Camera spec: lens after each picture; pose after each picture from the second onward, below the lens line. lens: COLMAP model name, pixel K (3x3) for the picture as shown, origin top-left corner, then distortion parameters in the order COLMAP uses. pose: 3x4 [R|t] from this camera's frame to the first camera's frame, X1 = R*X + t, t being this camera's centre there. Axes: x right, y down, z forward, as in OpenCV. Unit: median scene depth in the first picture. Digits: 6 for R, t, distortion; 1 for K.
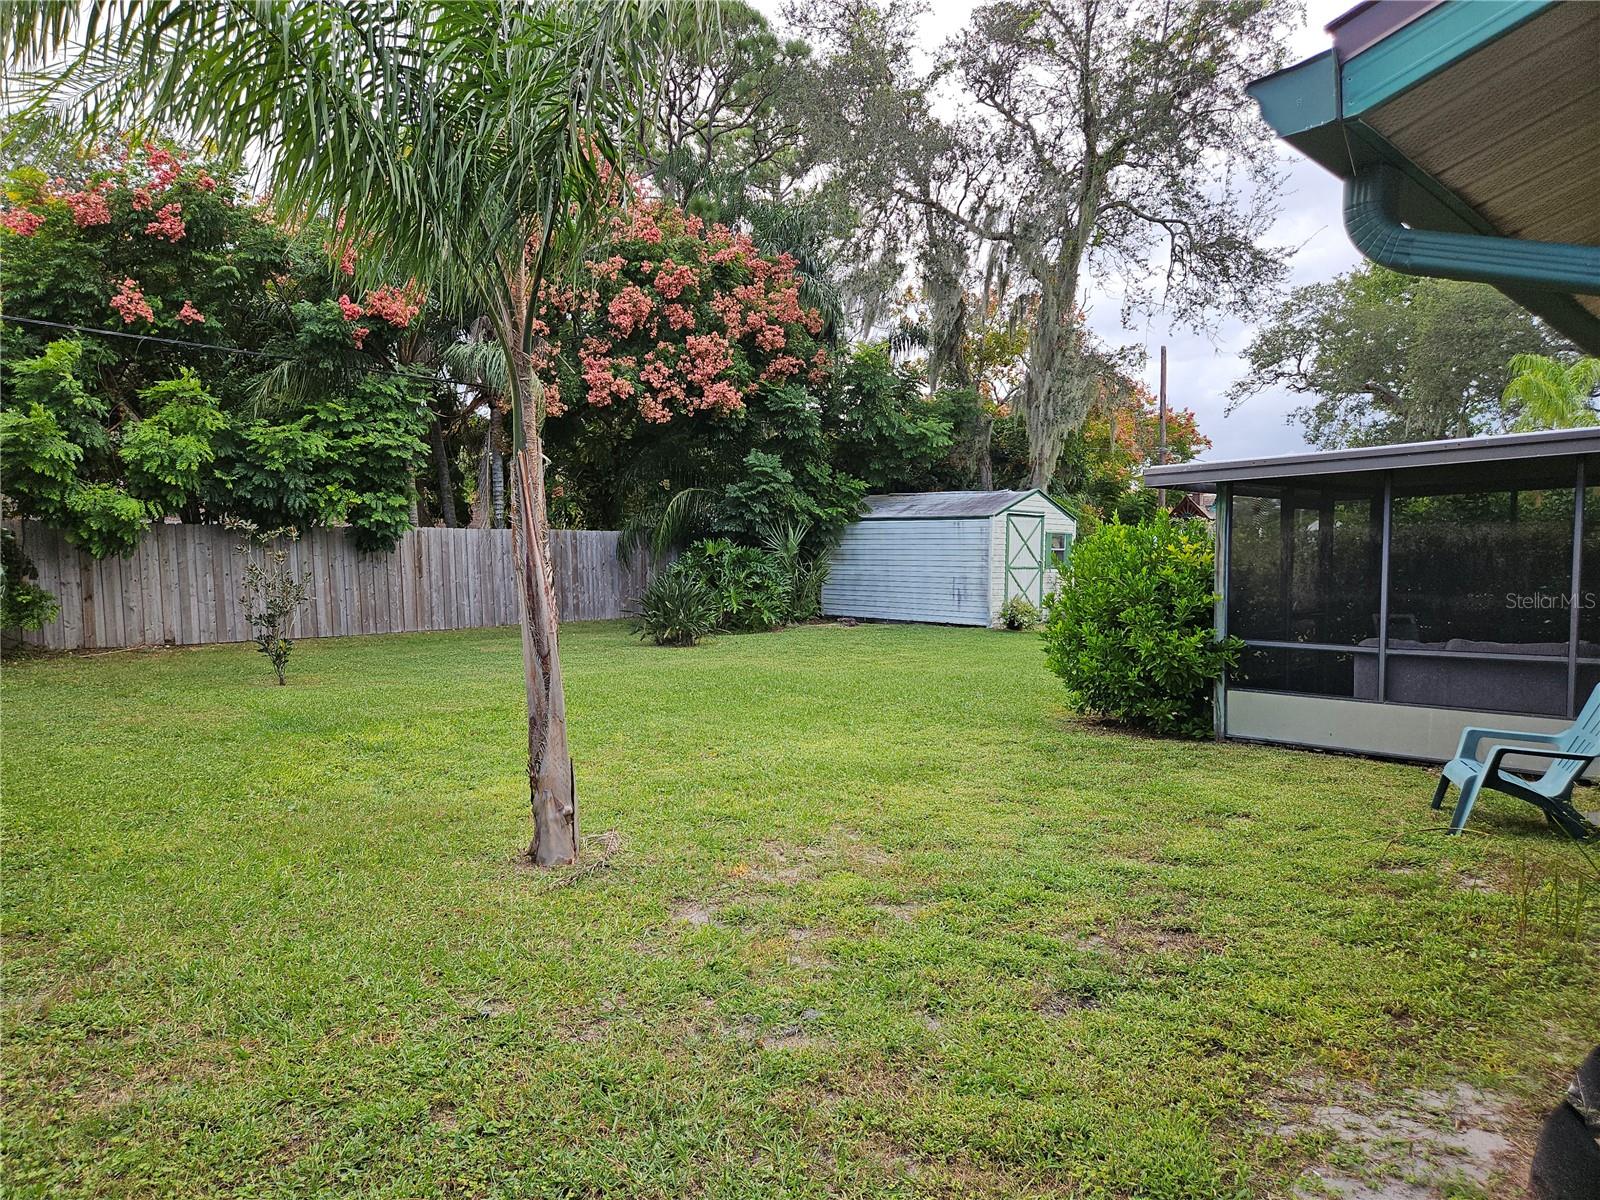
lens RADIAL K [[1064.7, 0, 798.6], [0, 1064.7, 600.8], [0, 0, 1]] dist [0.078469, -0.068696]
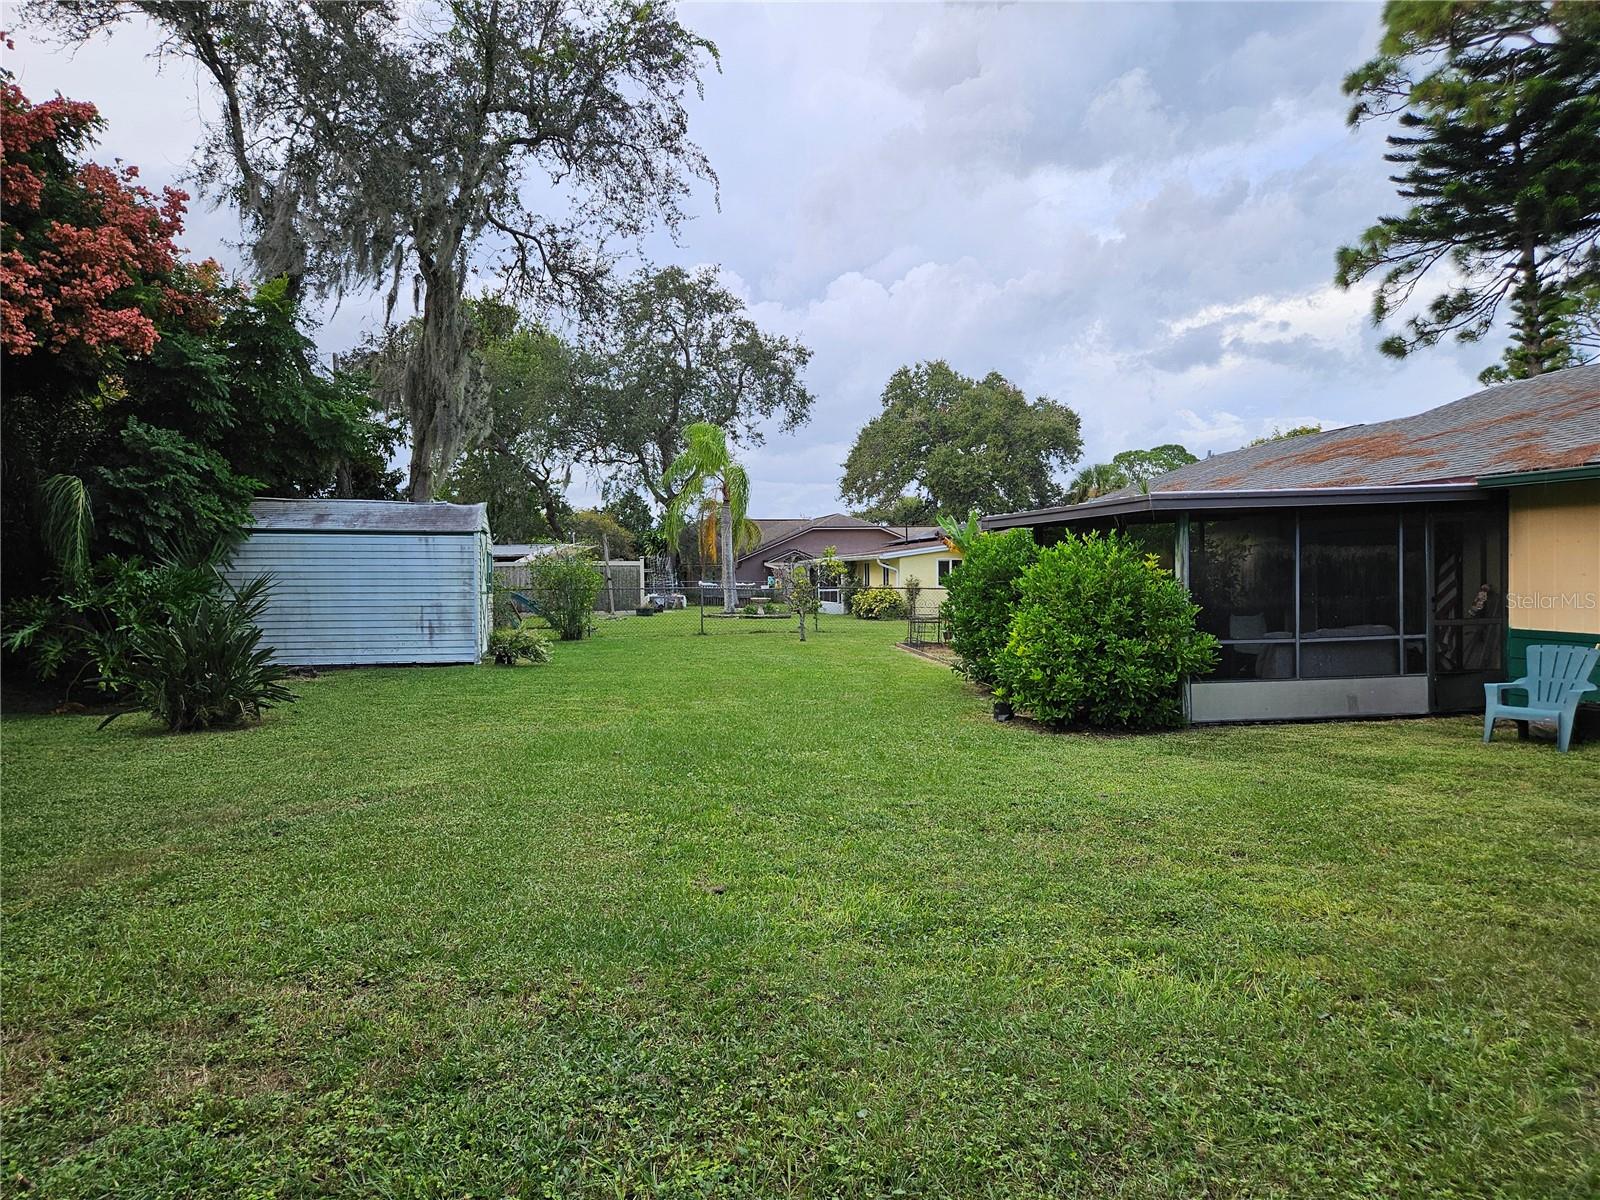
lens RADIAL K [[1064.7, 0, 800.2], [0, 1064.7, 583.8], [0, 0, 1]] dist [0.078469, -0.068696]
pose [[0.563920, -0.011701, 0.825746, -0.370928], [0.045580, 0.998816, -0.016975, -0.012102], [-0.824570, 0.047210, 0.563786, 0.306915]]
